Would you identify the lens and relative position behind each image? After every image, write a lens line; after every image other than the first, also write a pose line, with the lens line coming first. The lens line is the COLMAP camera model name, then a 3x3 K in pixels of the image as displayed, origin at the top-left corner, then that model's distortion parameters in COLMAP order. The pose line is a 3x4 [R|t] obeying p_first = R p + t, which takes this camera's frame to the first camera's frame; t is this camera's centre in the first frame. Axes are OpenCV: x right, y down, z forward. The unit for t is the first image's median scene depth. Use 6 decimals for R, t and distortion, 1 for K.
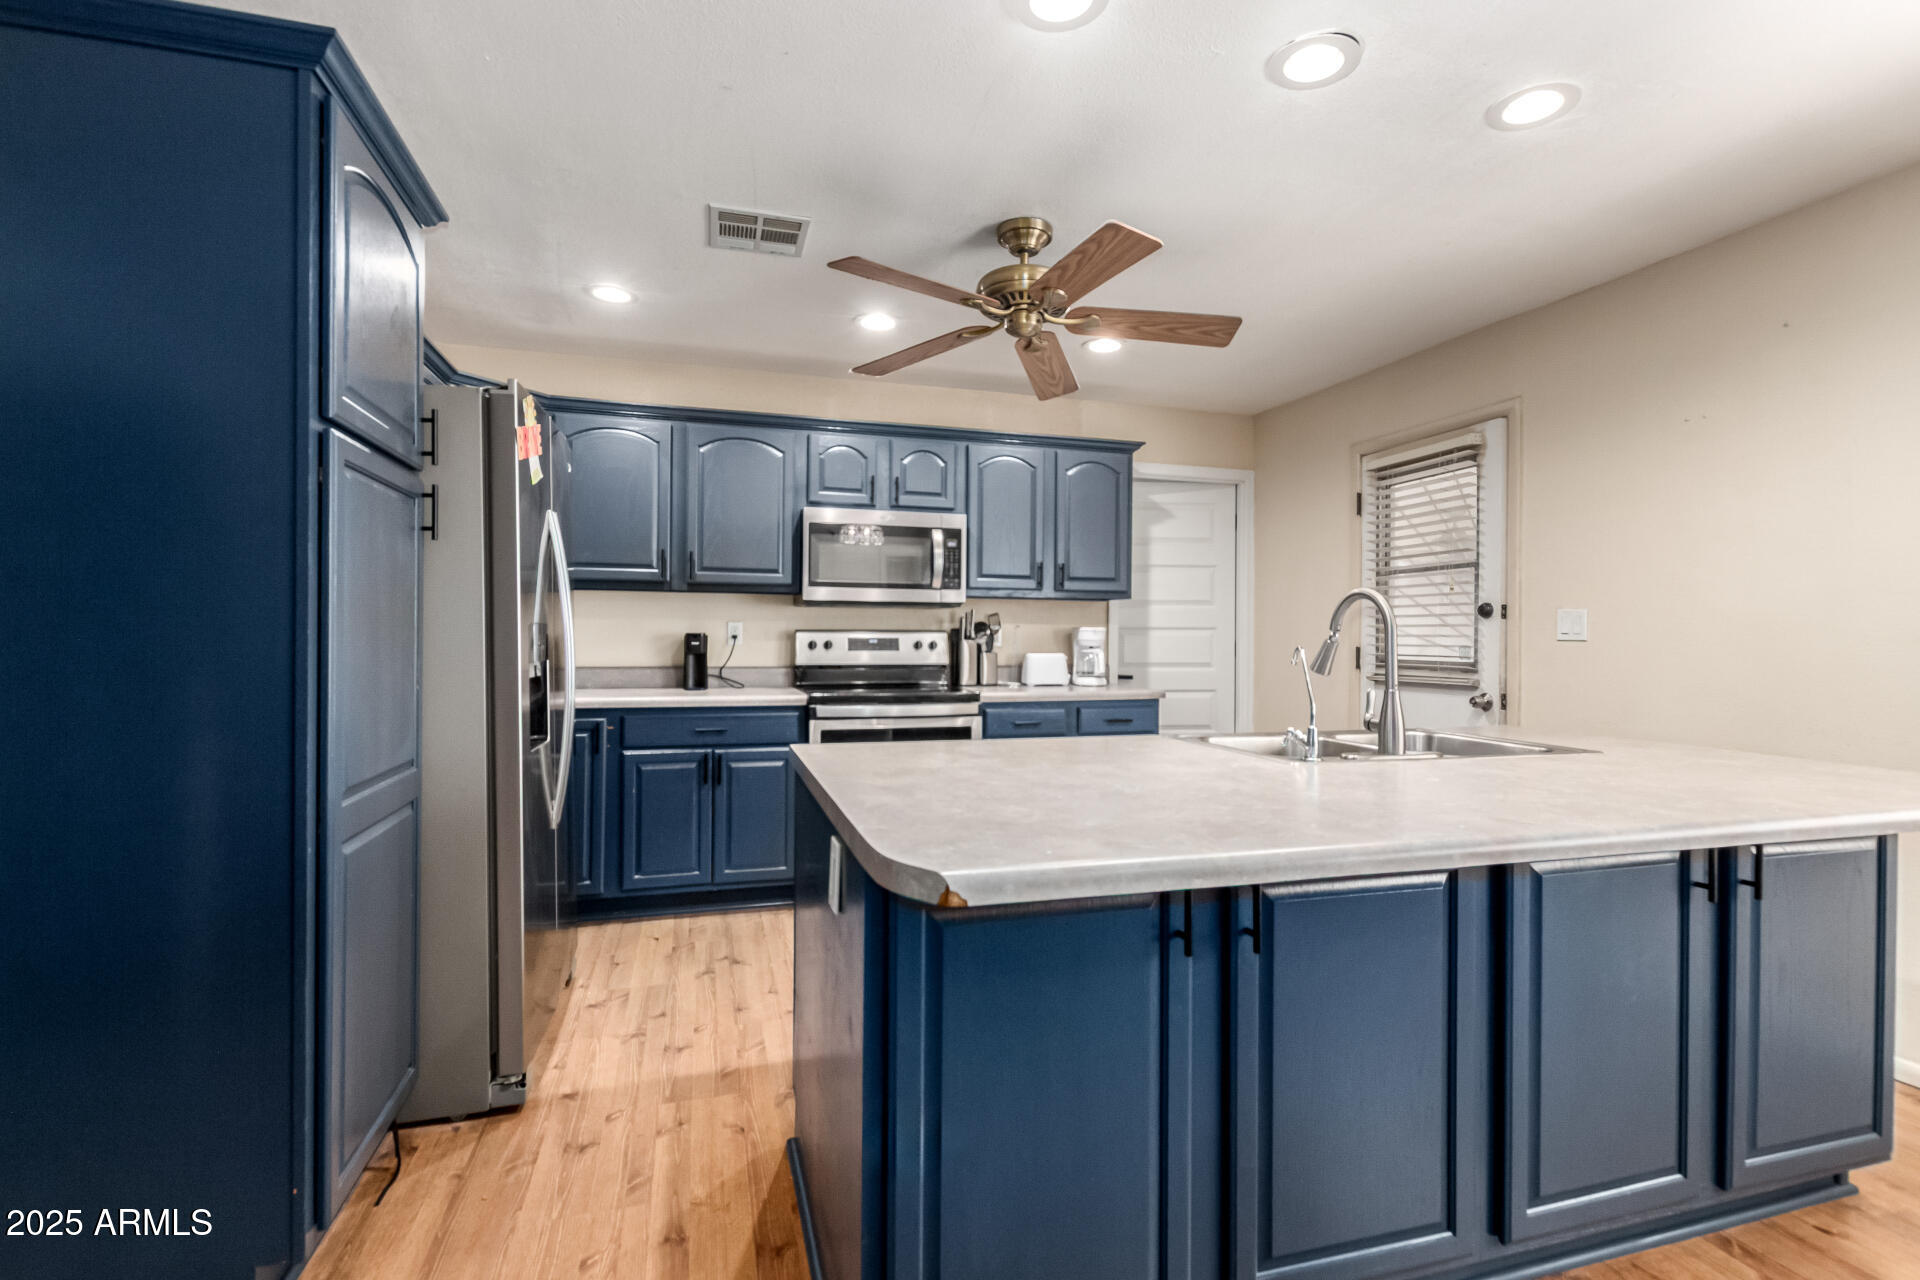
lens RADIAL K [[887.7, 0, 959.6], [0, 887.7, 609.0], [0, 0, 1]] dist [0.012741, 0.000046]
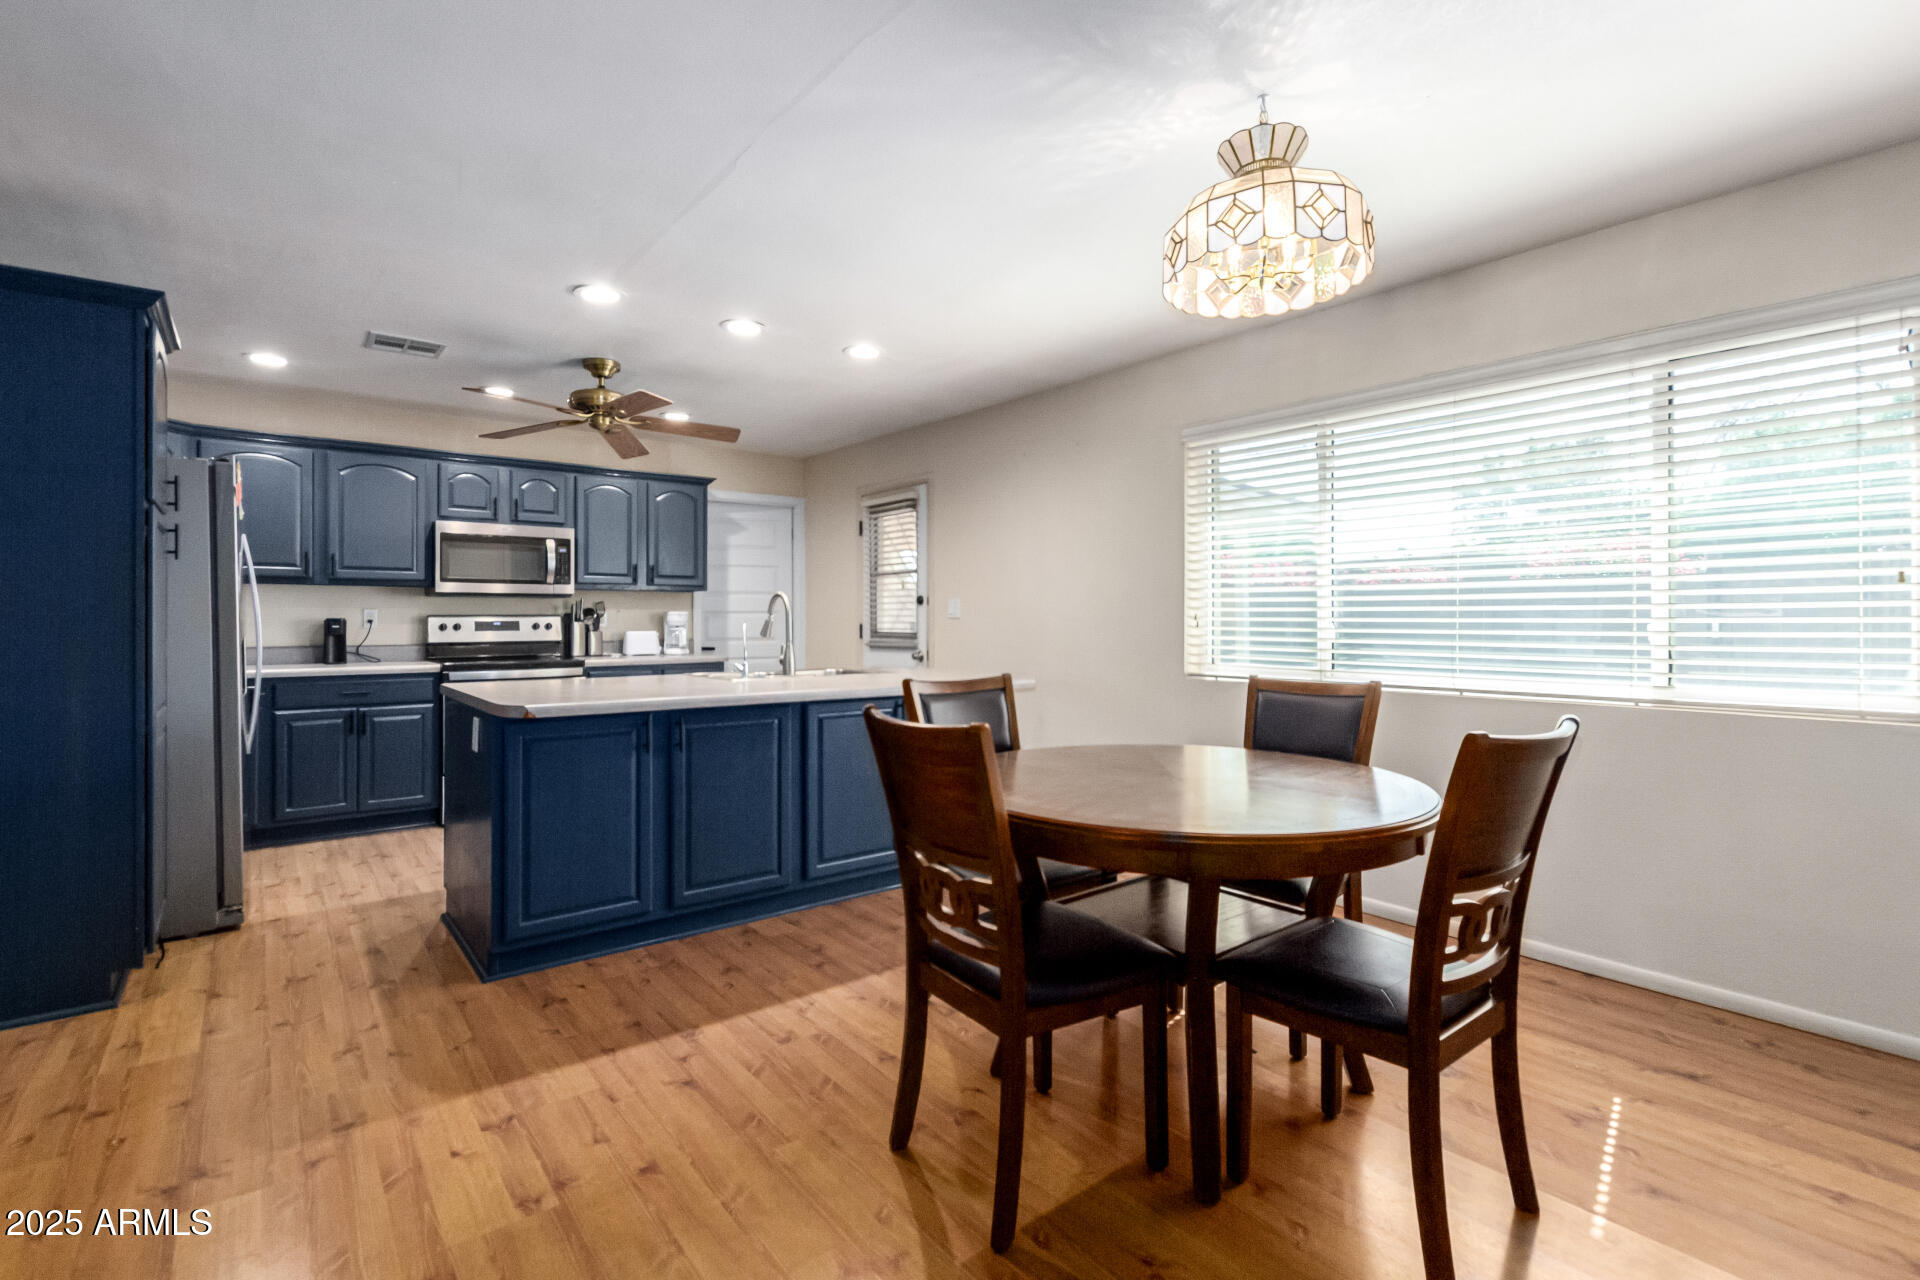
lens RADIAL K [[887.7, 0, 959.6], [0, 887.7, 609.0], [0, 0, 1]] dist [0.012741, 0.000046]
pose [[0.928052, -0.004670, 0.372421, 0.047565], [-0.003093, 0.999790, 0.020244, -0.013932], [-0.372437, -0.019939, 0.927843, -0.479932]]
